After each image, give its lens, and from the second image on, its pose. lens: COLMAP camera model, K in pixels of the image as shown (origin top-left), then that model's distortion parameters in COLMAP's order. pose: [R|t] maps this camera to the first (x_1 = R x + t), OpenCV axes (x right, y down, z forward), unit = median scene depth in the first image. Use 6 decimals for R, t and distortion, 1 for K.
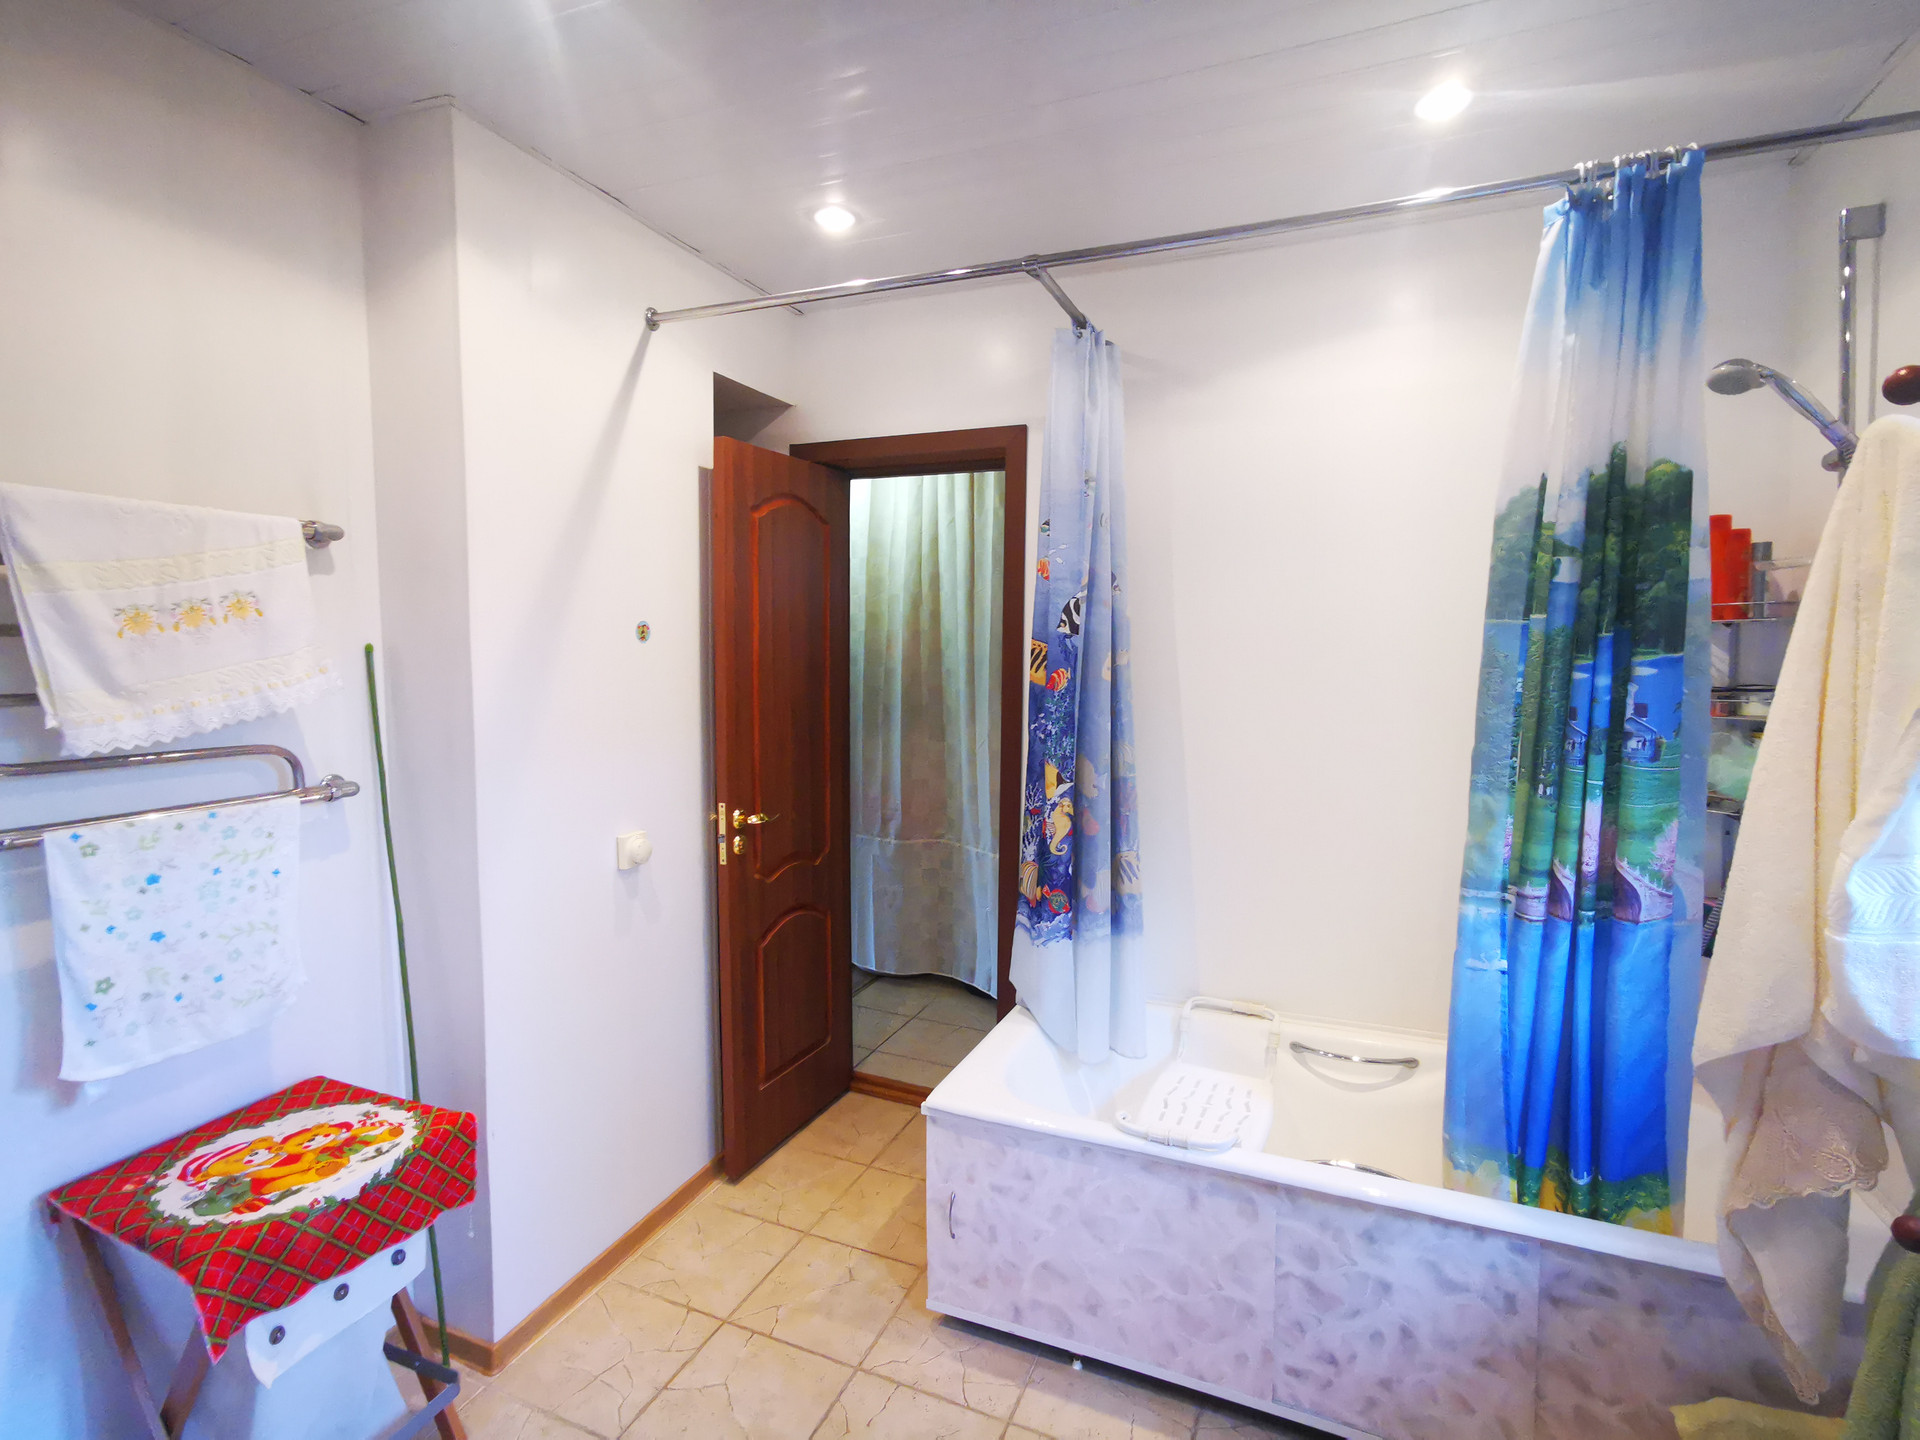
lens RADIAL K [[922.7, 0, 950.4], [0, 922.7, 716.1], [0, 0, 1]] dist [0.015806, 0.000256]
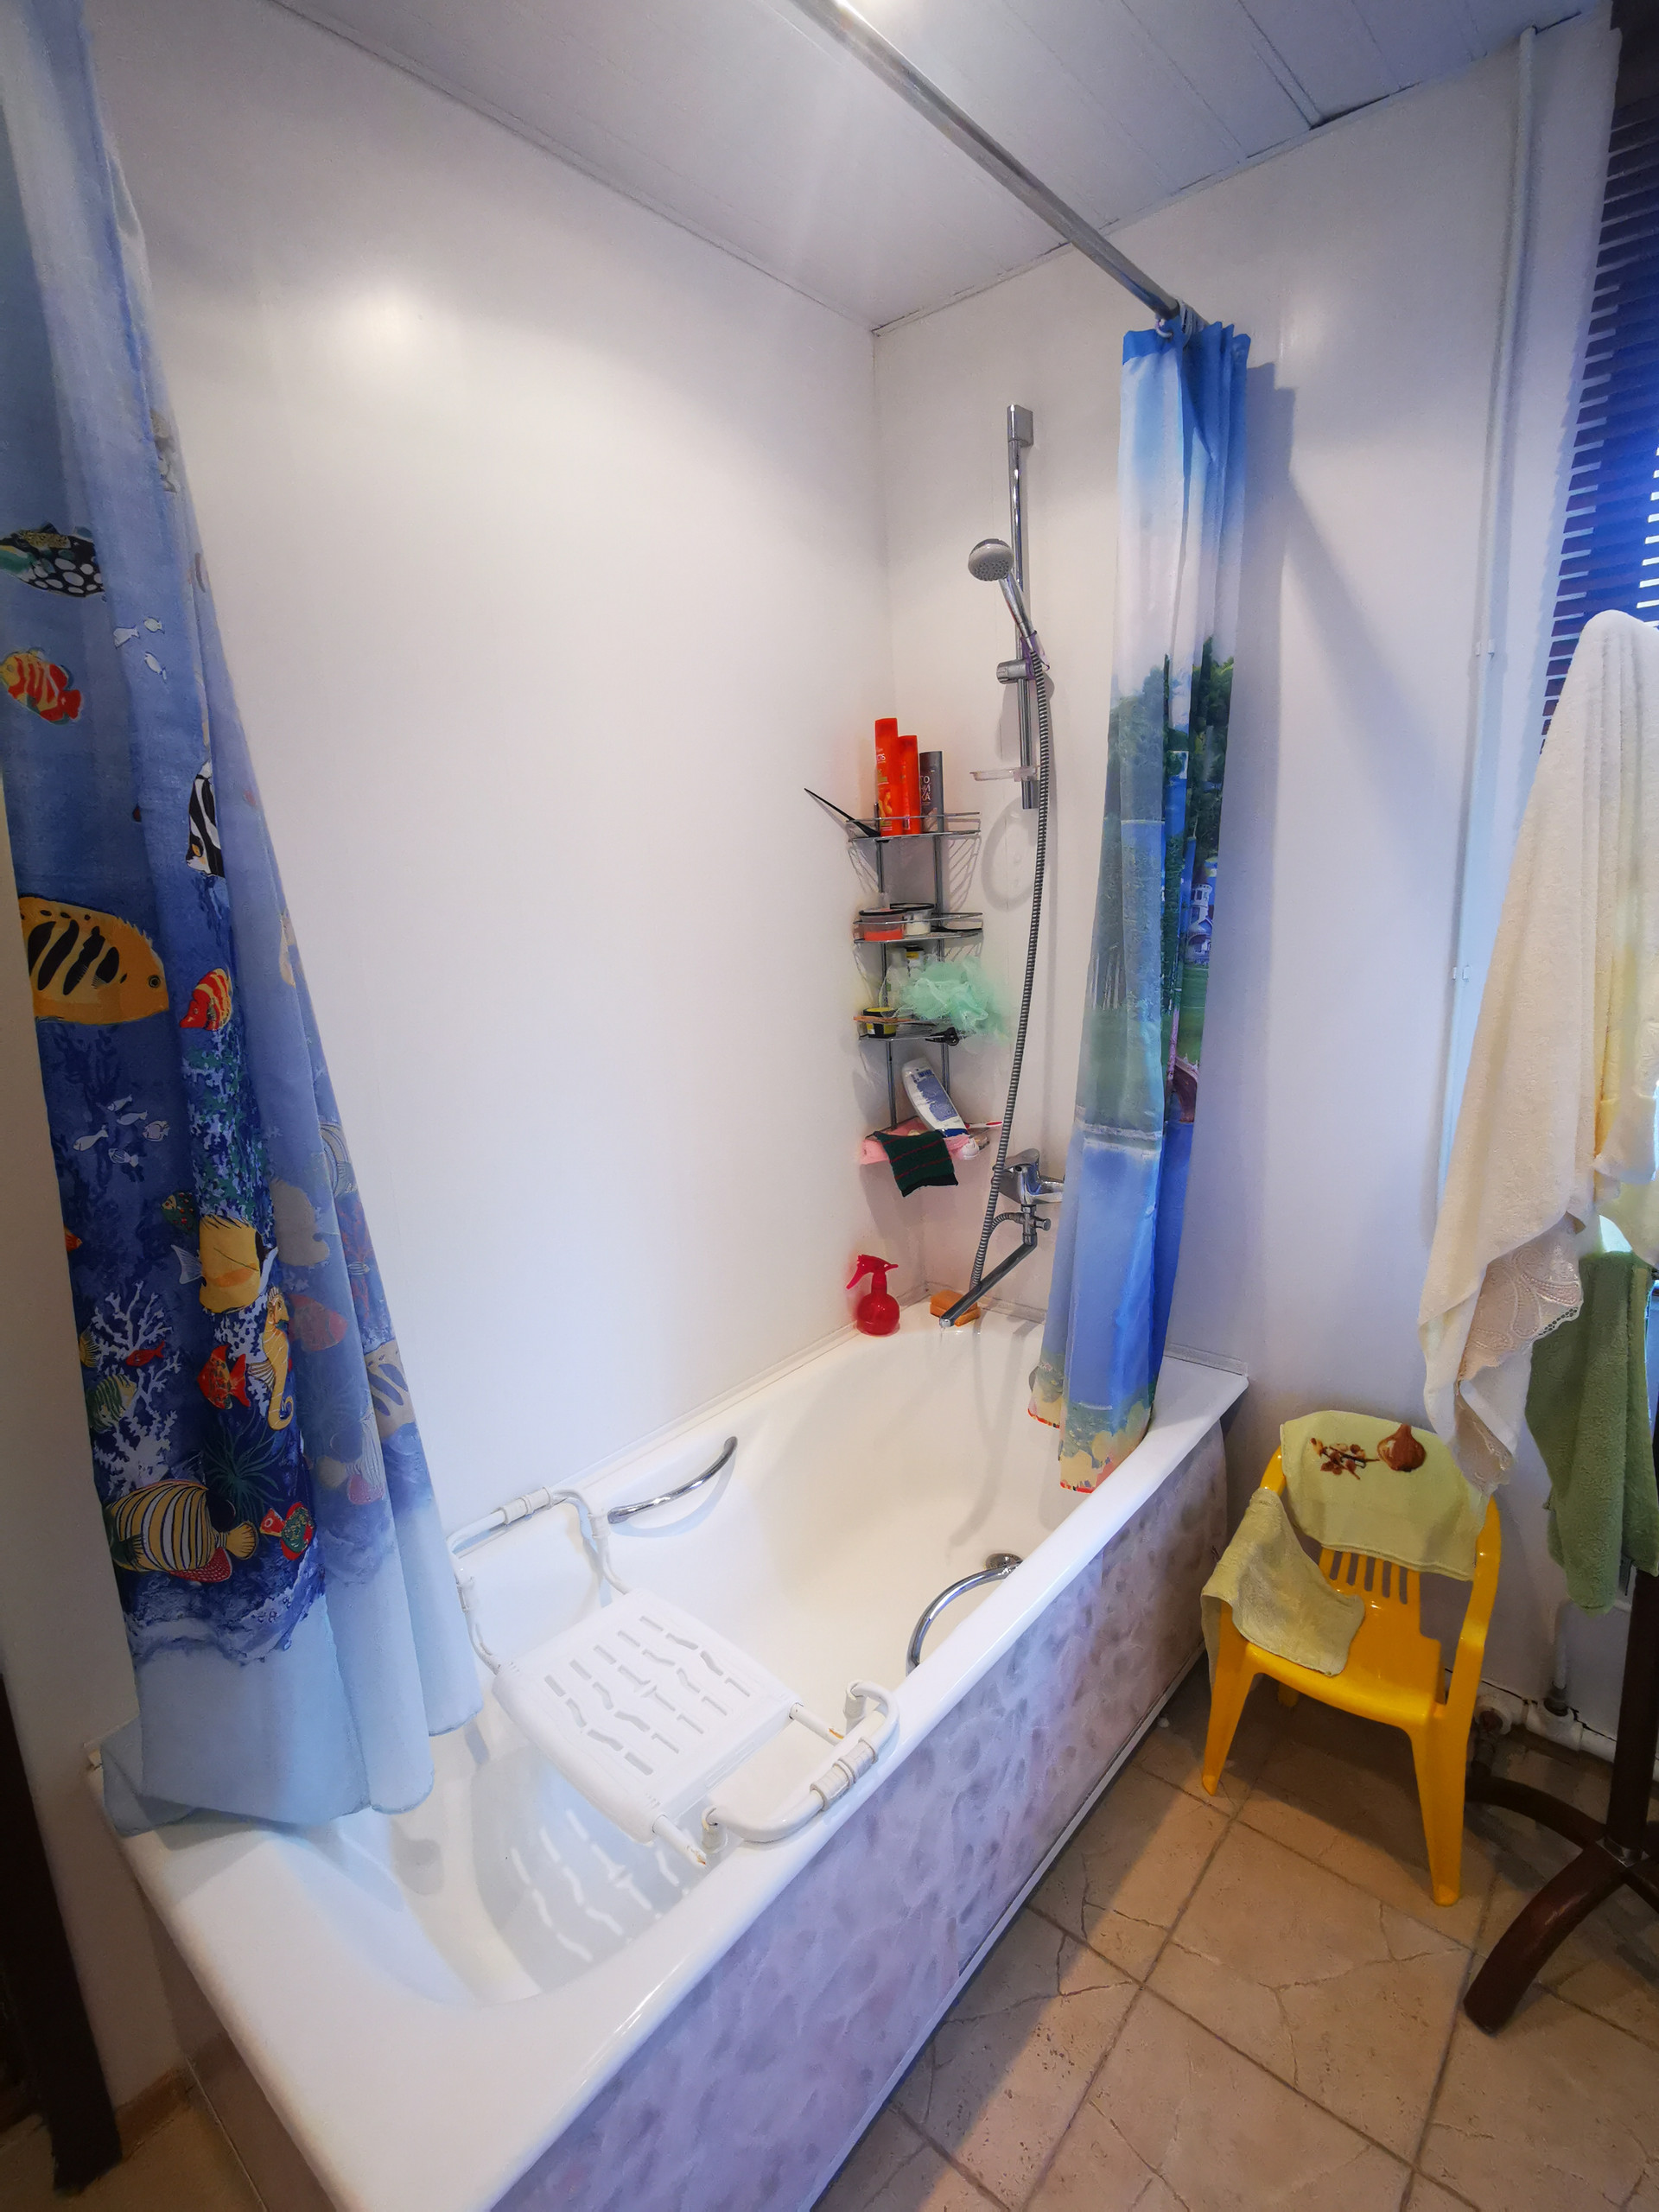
lens RADIAL K [[1063.1, 0, 822.7], [0, 1063.1, 1099.1], [0, 0, 1]] dist [0.015806, 0.000256]
pose [[0.310281, -0.226551, 0.923255, -0.217192], [0.122538, 0.972618, 0.197481, -0.055790], [-0.942714, 0.051859, 0.329546, 0.626625]]
